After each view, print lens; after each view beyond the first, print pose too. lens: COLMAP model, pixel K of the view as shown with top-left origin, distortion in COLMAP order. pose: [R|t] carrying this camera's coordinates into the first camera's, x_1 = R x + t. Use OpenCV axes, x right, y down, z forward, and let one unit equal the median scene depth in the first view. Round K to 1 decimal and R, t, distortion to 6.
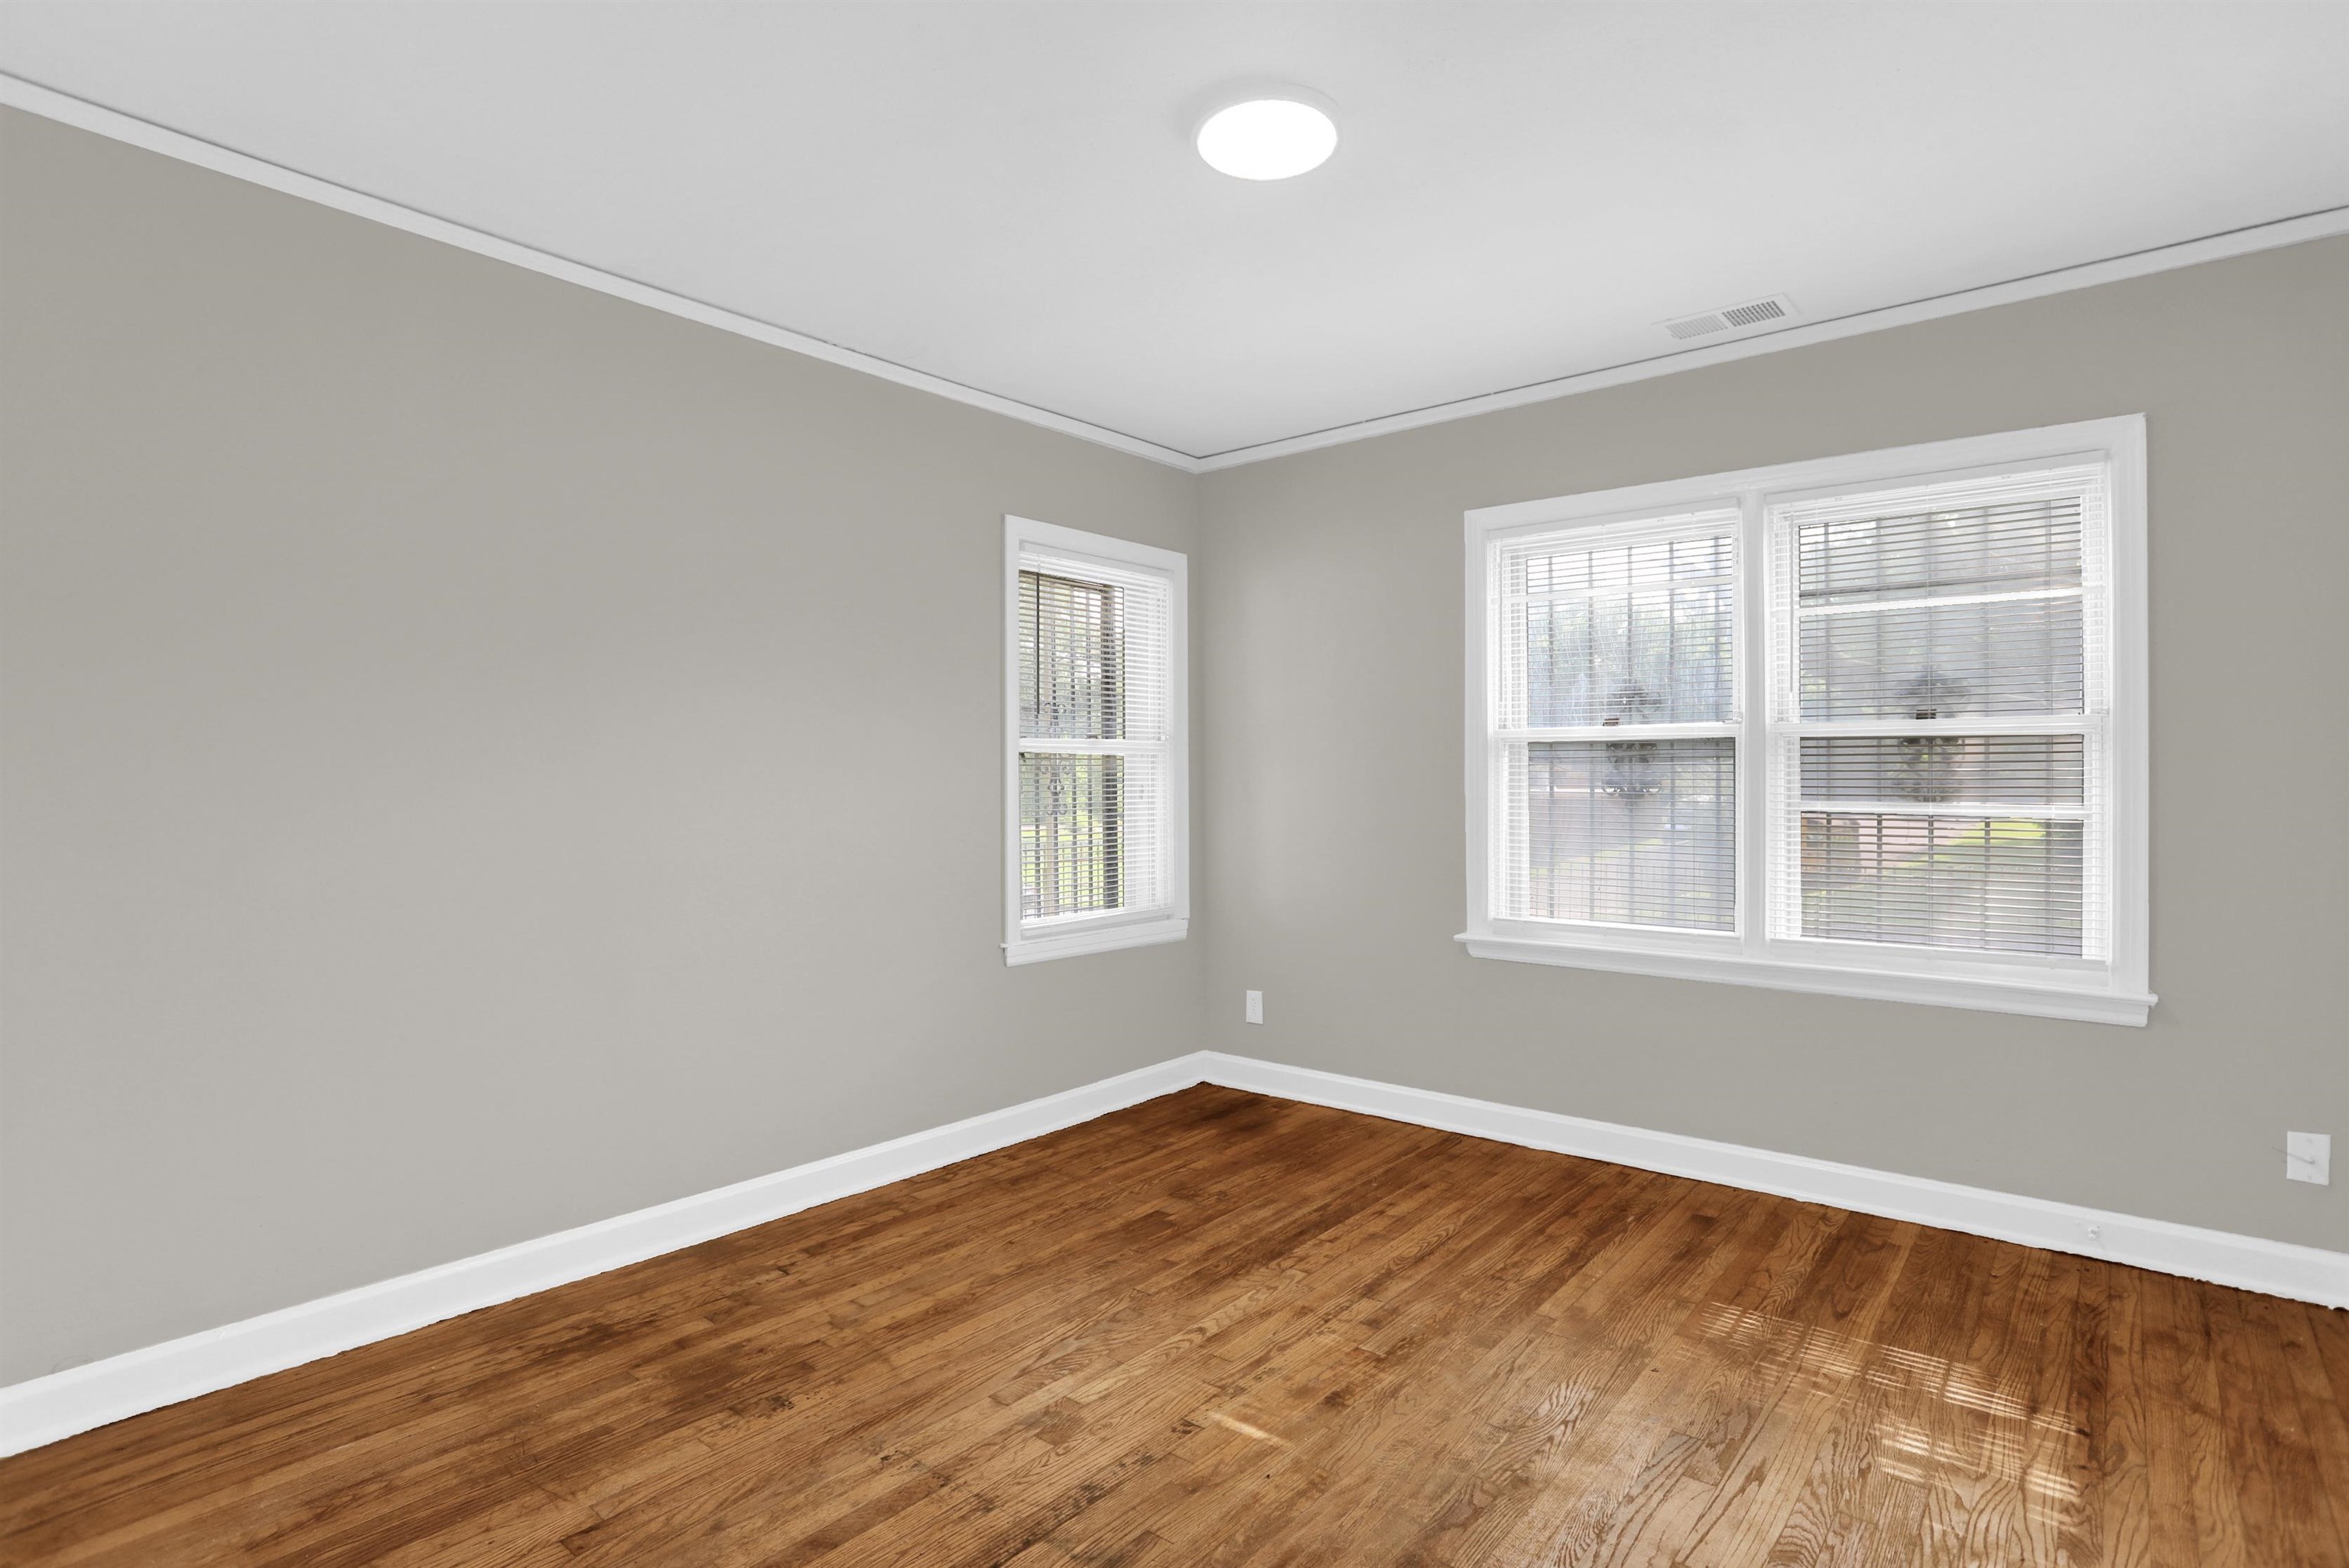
lens RADIAL K [[1142.2, 0, 1175.1], [0, 1142.2, 776.6], [0, 0, 1]] dist [-0.044073, 0.015771]
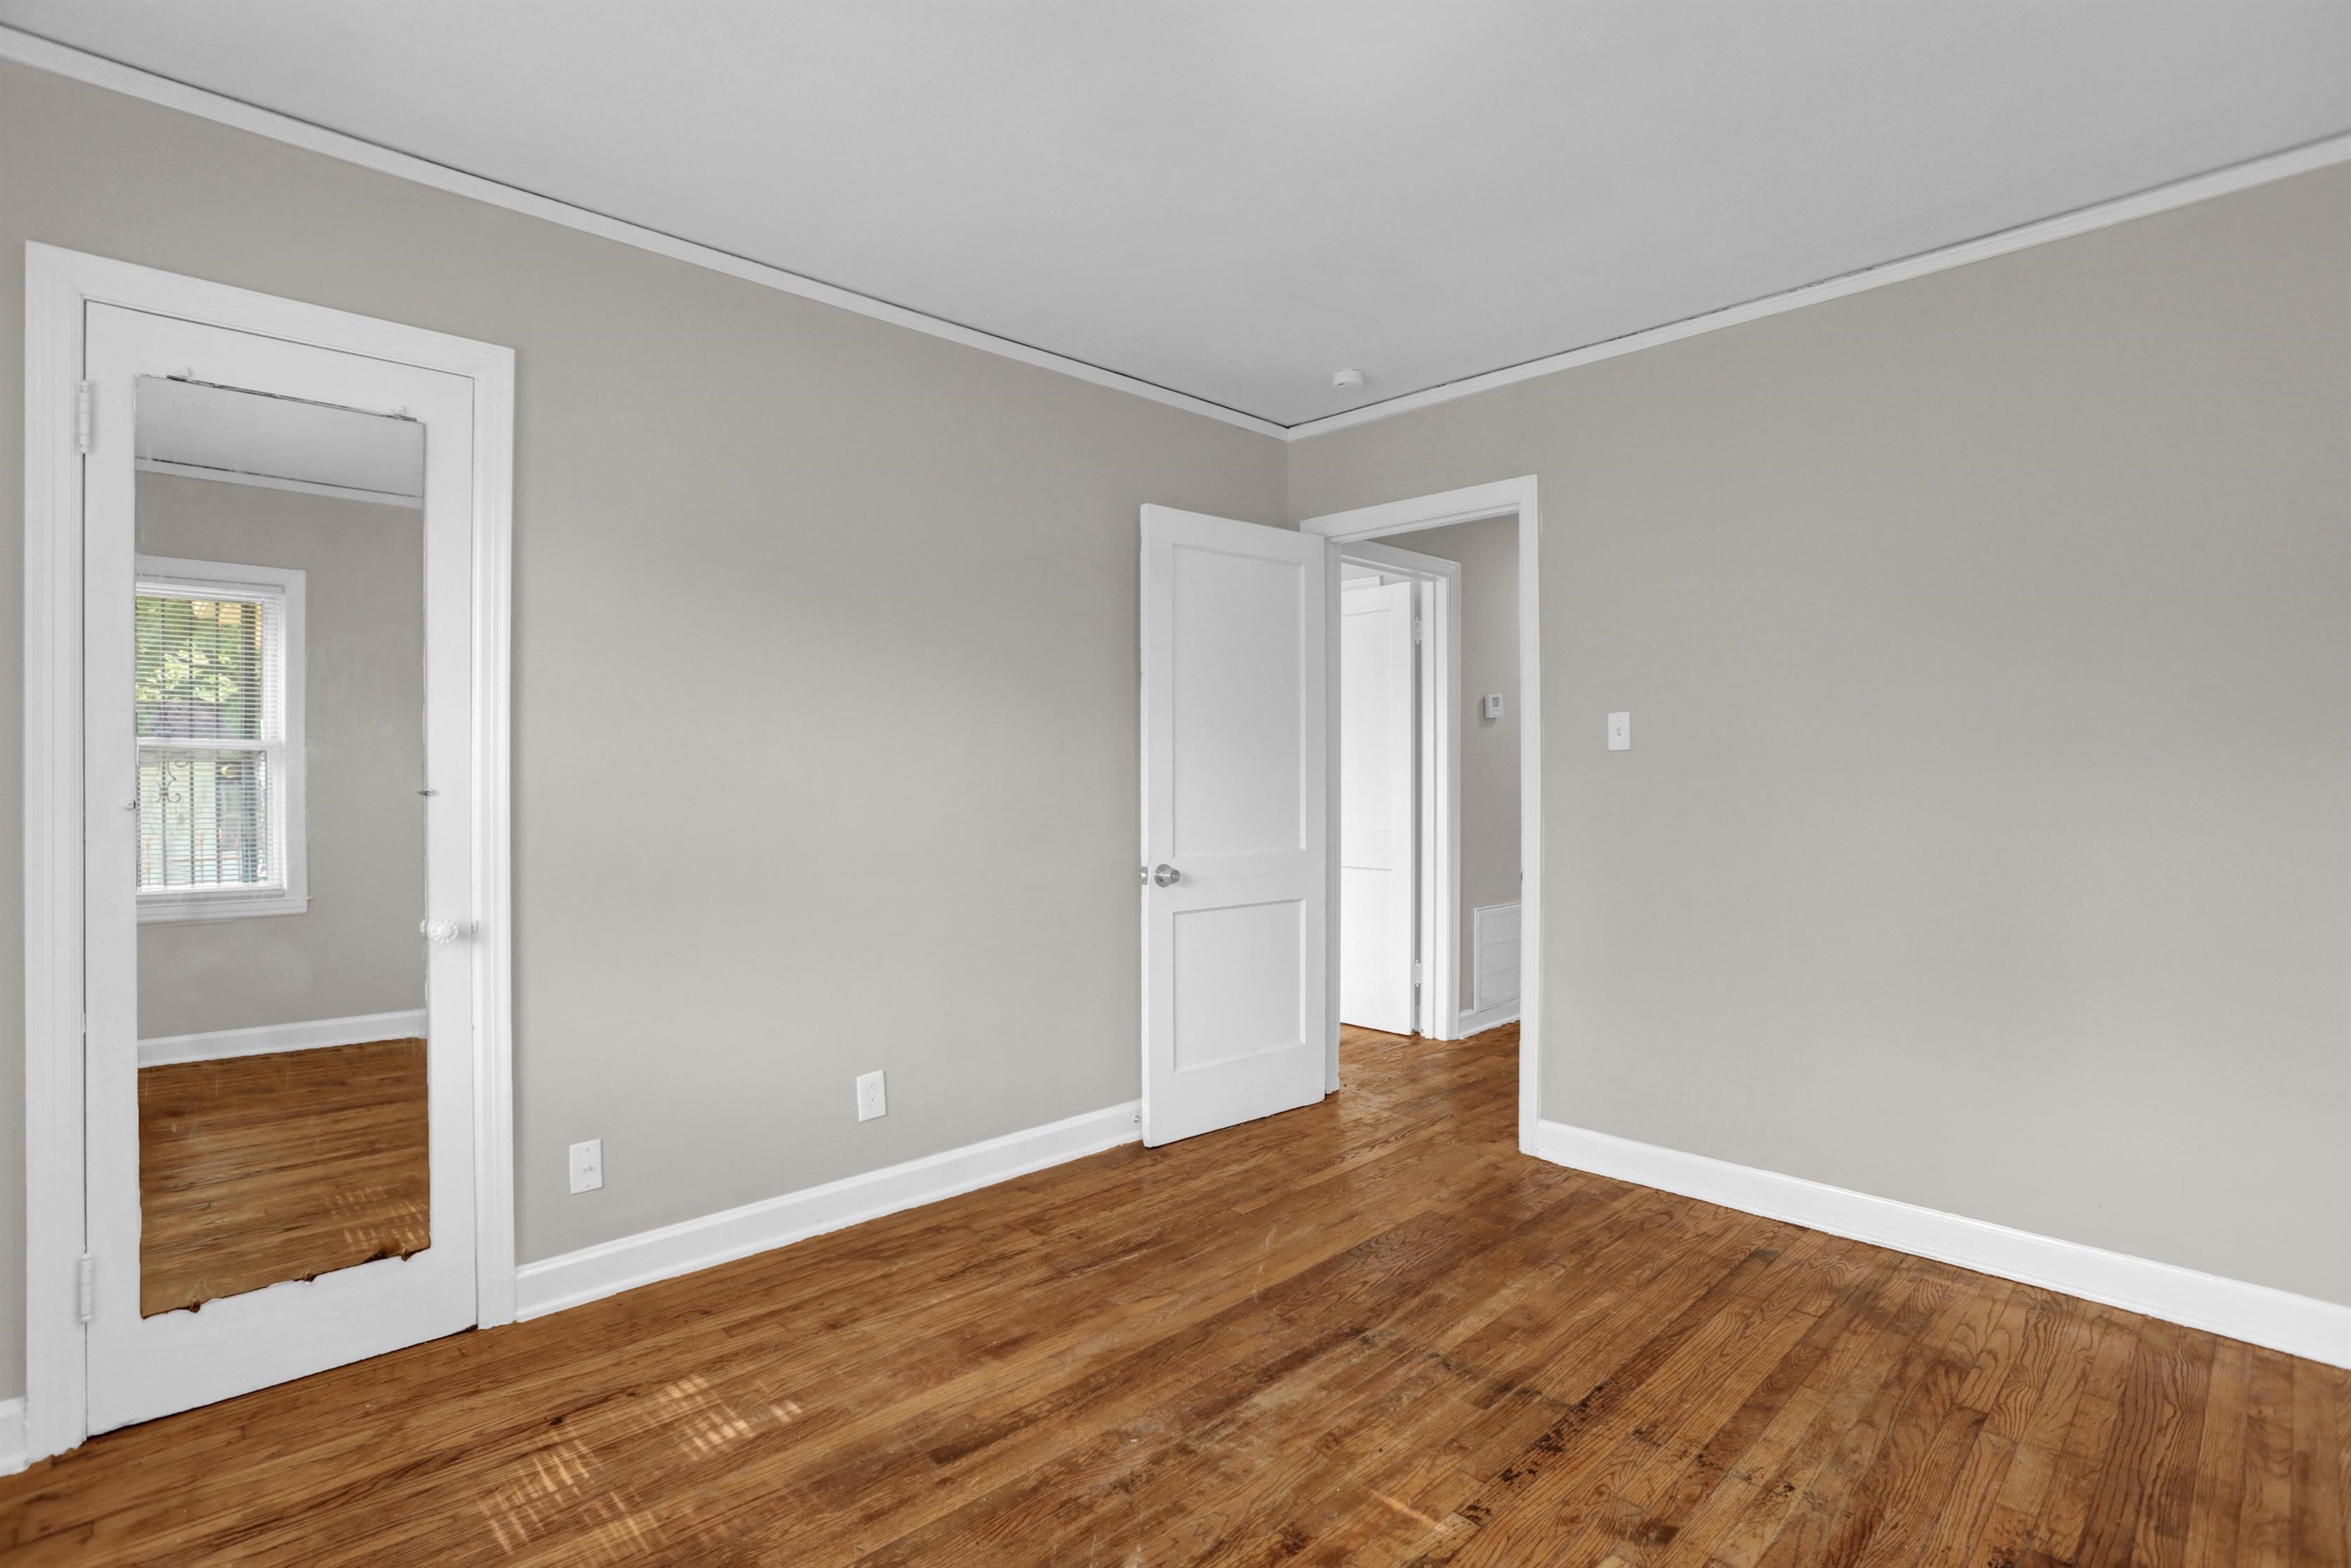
lens RADIAL K [[1143.3, 0, 1181.8], [0, 1143.3, 782.9], [0, 0, 1]] dist [-0.044073, 0.015771]
pose [[-0.995082, 0.002333, 0.099025, 0.156462], [0.003162, 0.999961, 0.008215, 0.007192], [-0.099002, 0.008488, -0.995051, 1.989189]]
